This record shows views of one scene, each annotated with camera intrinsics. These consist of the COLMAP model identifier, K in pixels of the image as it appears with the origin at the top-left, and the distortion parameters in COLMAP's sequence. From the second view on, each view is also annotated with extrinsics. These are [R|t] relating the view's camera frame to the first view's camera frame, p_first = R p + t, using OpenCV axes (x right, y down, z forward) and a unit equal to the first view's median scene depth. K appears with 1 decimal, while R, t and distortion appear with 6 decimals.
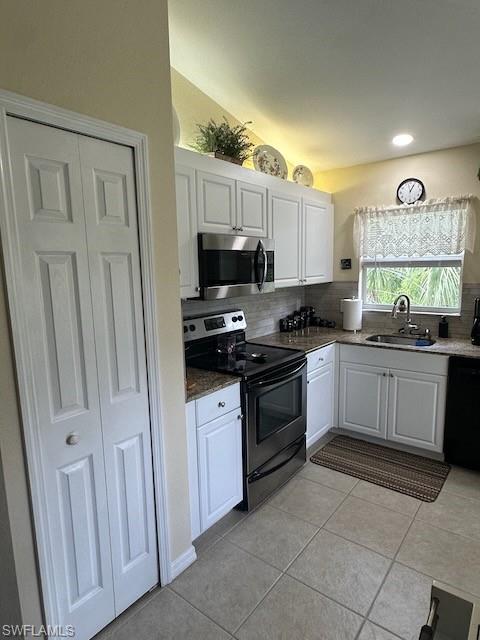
lens RADIAL K [[379.3, 0, 240.3], [0, 379.3, 321.4], [0, 0, 1]] dist [-0.005411, -0.000335]
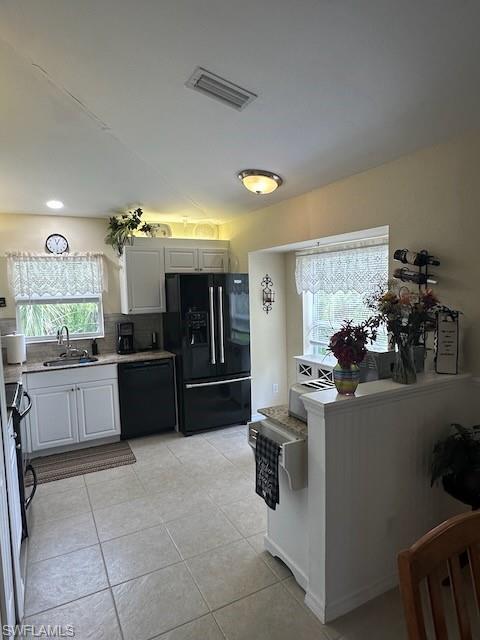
lens RADIAL K [[379.3, 0, 239.7], [0, 379.3, 320.6], [0, 0, 1]] dist [-0.005411, -0.000335]
pose [[0.408671, -0.063022, 0.910503, -0.475066], [0.153633, 0.988128, -0.000562, 0.002055], [-0.899658, 0.140113, 0.413502, -0.028817]]
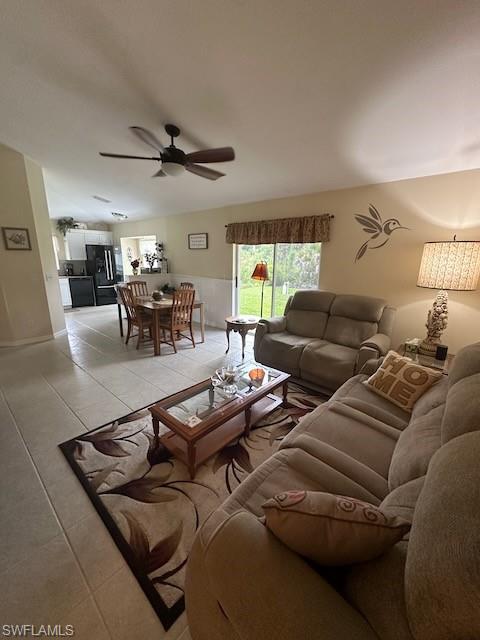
lens RADIAL K [[258.0, 0, 236.6], [0, 258.0, 320.0], [0, 0, 1]] dist [-0.003388, 0.000348]
pose [[0.069552, -0.214699, 0.974201, -1.669480], [0.136143, 0.969471, 0.203937, 0.168795], [-0.988245, 0.118447, 0.096658, -0.754088]]
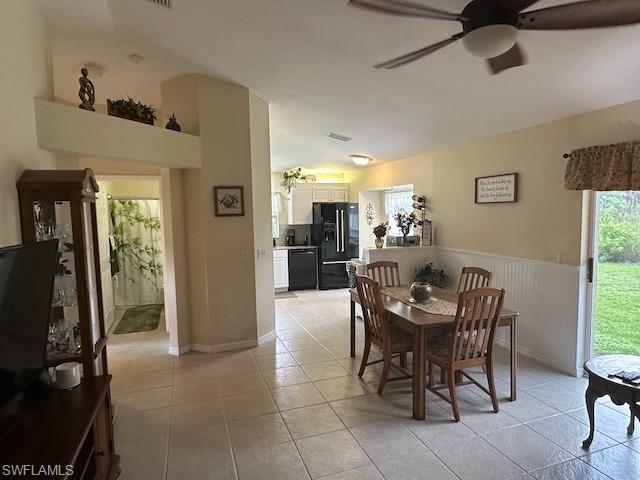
lens RADIAL K [[379.3, 0, 317.8], [0, 379.3, 241.1], [0, 0, 1]] dist [-0.005411, -0.000335]
pose [[0.542297, -0.048957, 0.838760, -1.397835], [0.132277, 0.990826, -0.027690, 0.114698], [-0.829709, 0.125965, 0.543797, -0.587167]]
